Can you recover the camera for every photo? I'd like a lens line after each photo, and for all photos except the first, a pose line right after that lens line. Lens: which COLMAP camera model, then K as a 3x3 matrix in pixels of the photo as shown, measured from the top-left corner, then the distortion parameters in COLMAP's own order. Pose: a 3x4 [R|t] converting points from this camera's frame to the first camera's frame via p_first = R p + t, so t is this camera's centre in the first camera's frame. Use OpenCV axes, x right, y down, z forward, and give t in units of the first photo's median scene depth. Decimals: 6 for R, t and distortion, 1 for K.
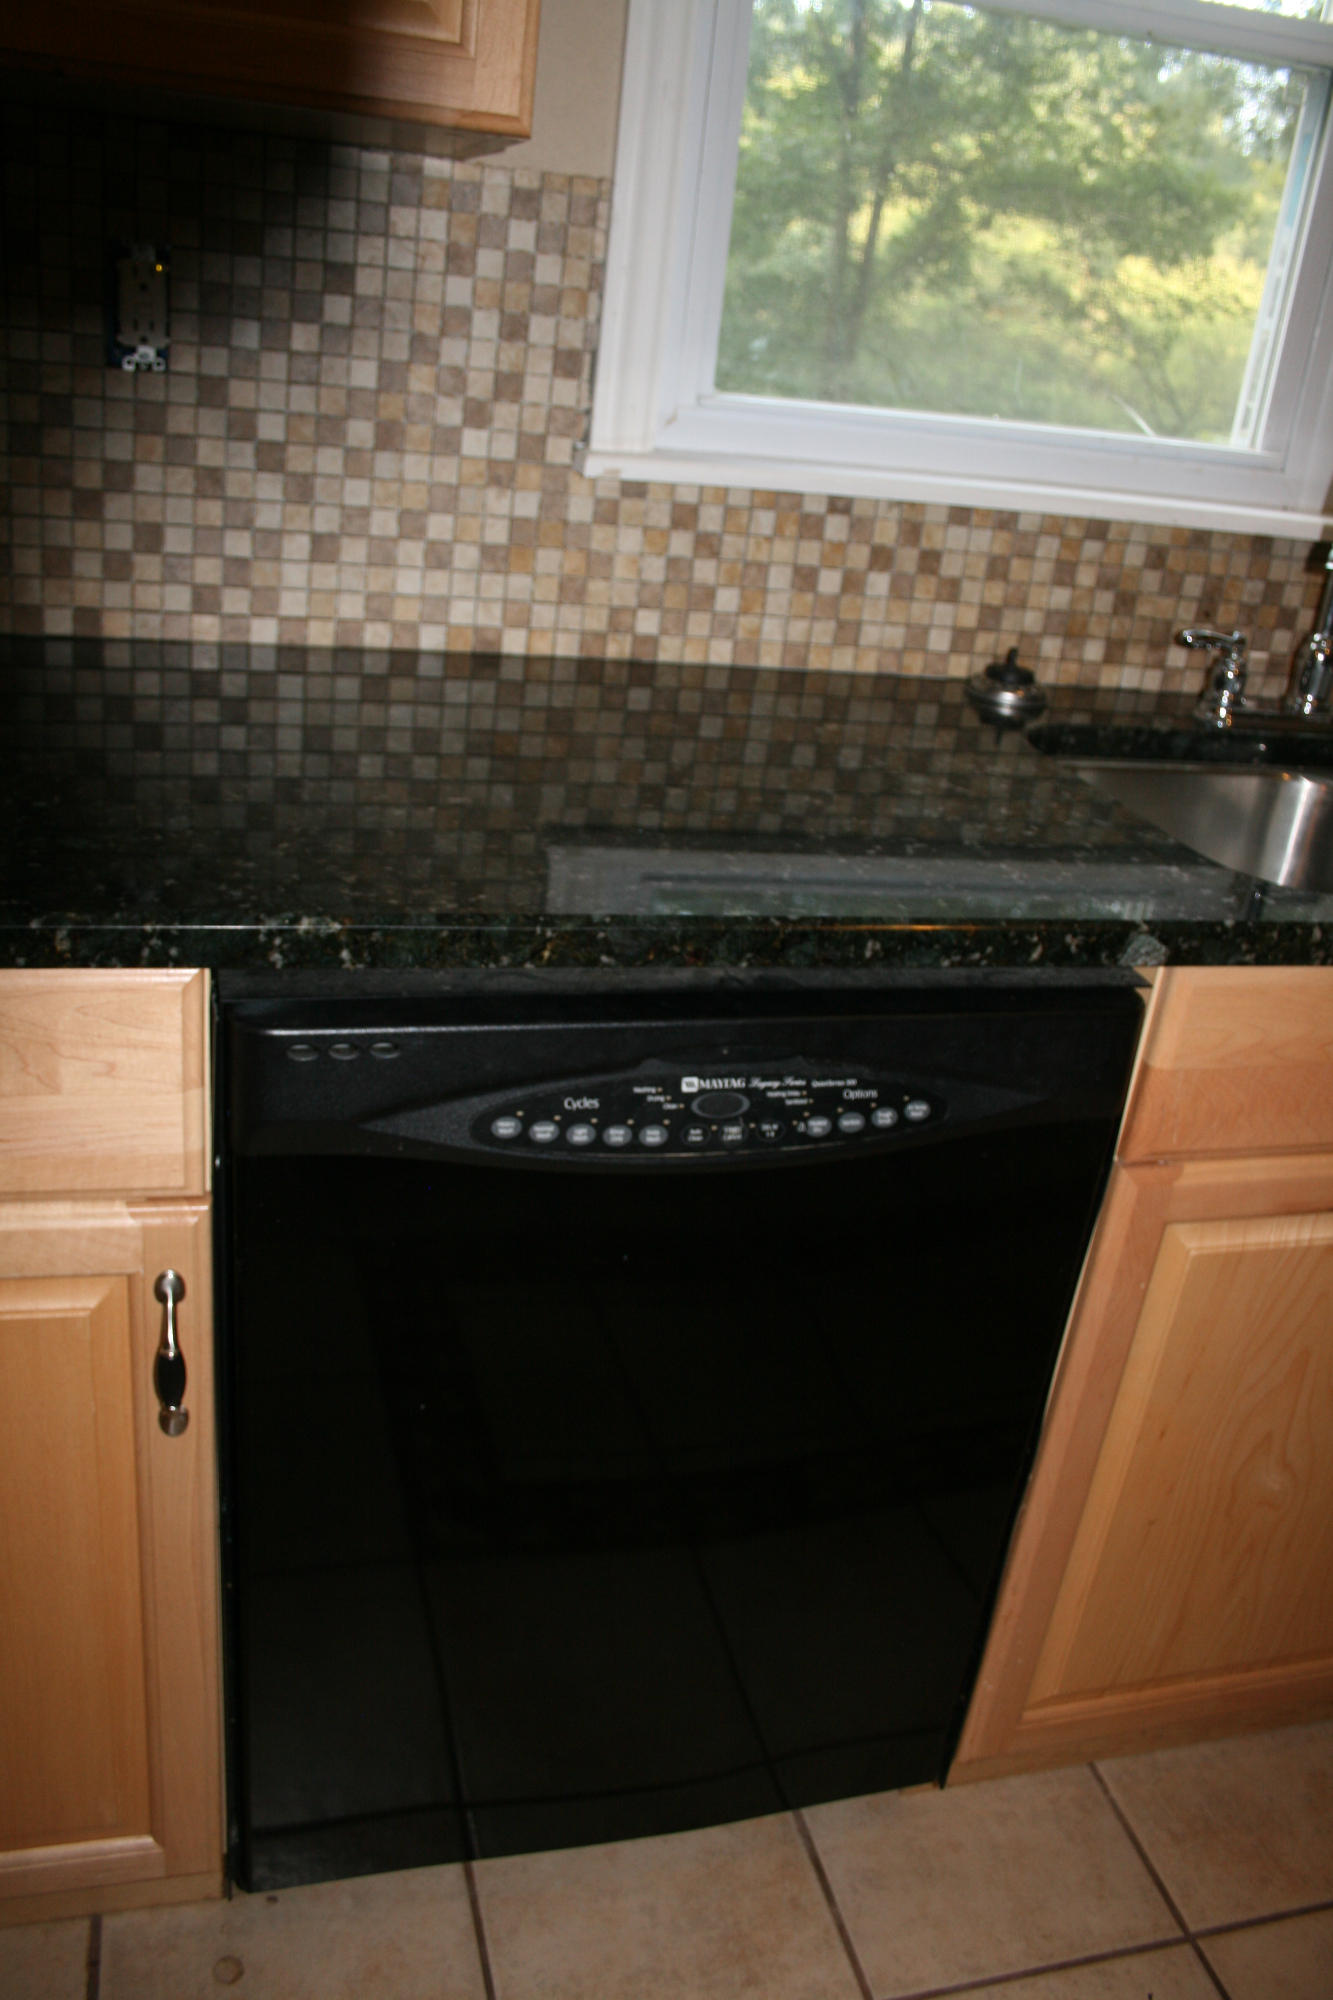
lens RADIAL K [[1622.4, 0, 666.3], [0, 1622.4, 989.3], [0, 0, 1]] dist [-0.125524, 0.024705]
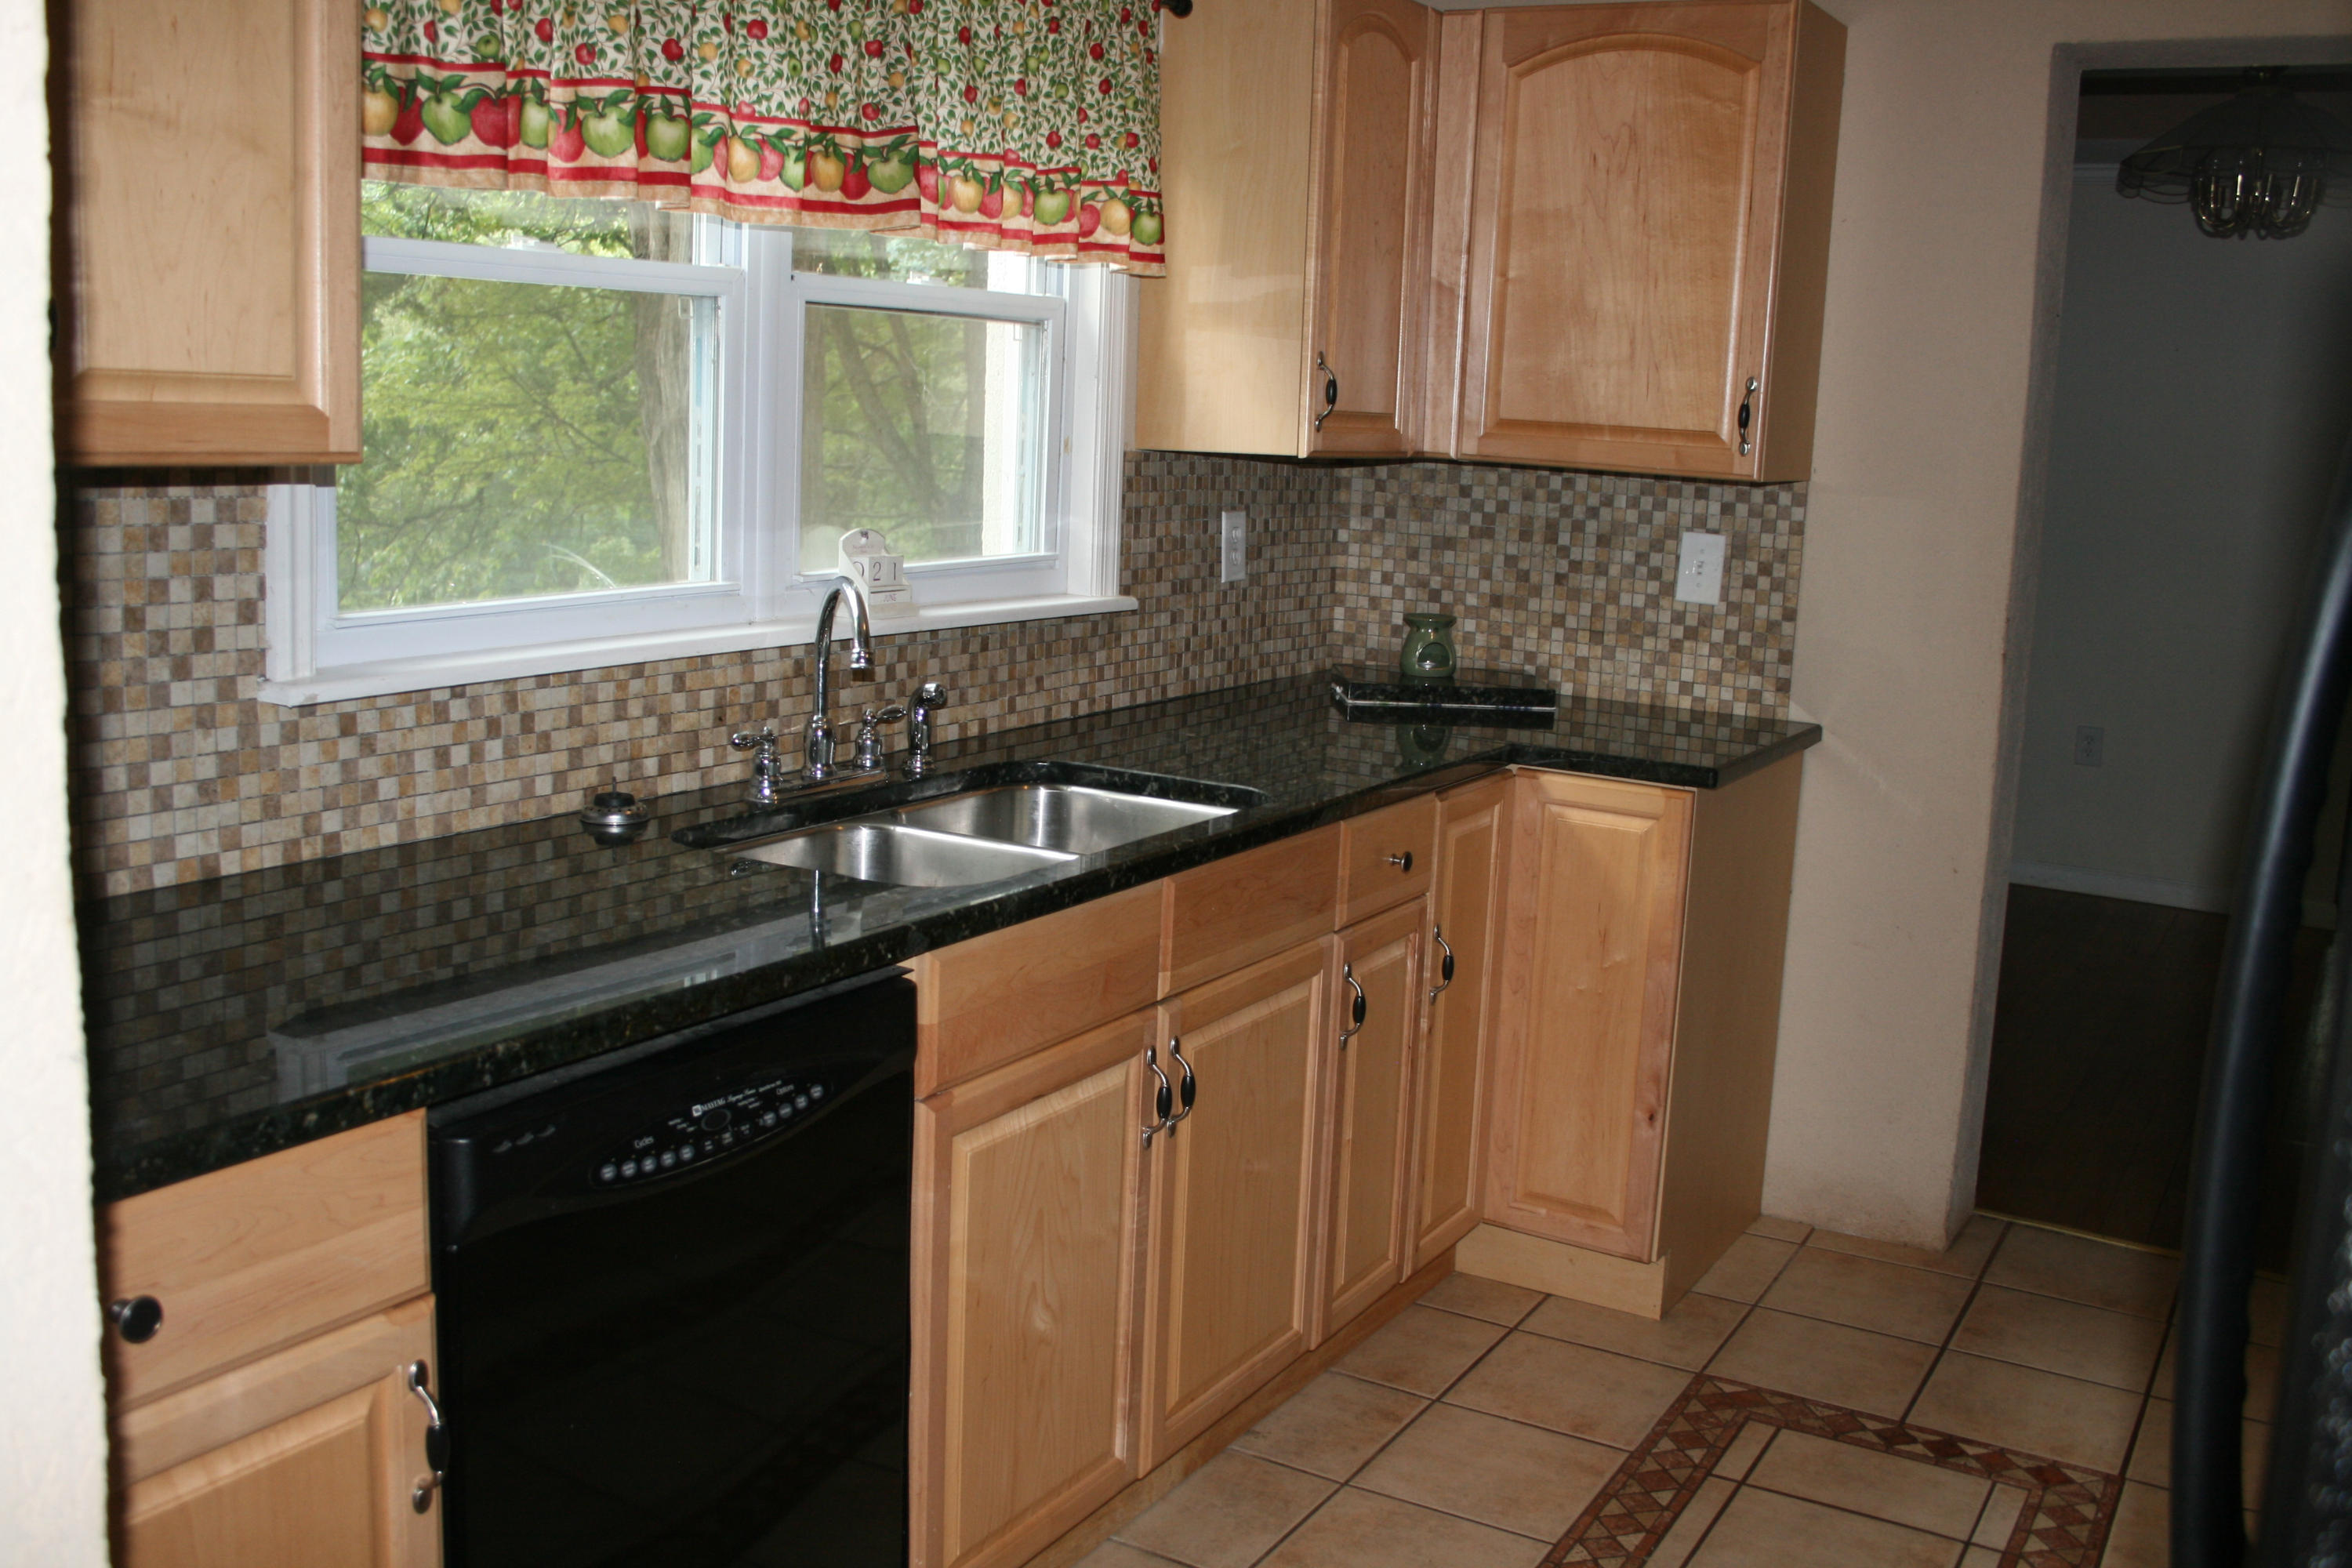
lens RADIAL K [[2085.9, 0, 1180.7], [0, 2085.9, 786.7], [0, 0, 1]] dist [-0.012532, 0.004262]
pose [[0.717274, -0.199560, 0.667603, -0.552304], [0.318933, 0.945881, -0.059920, 0.023293], [-0.619516, 0.255900, 0.742102, -0.442633]]
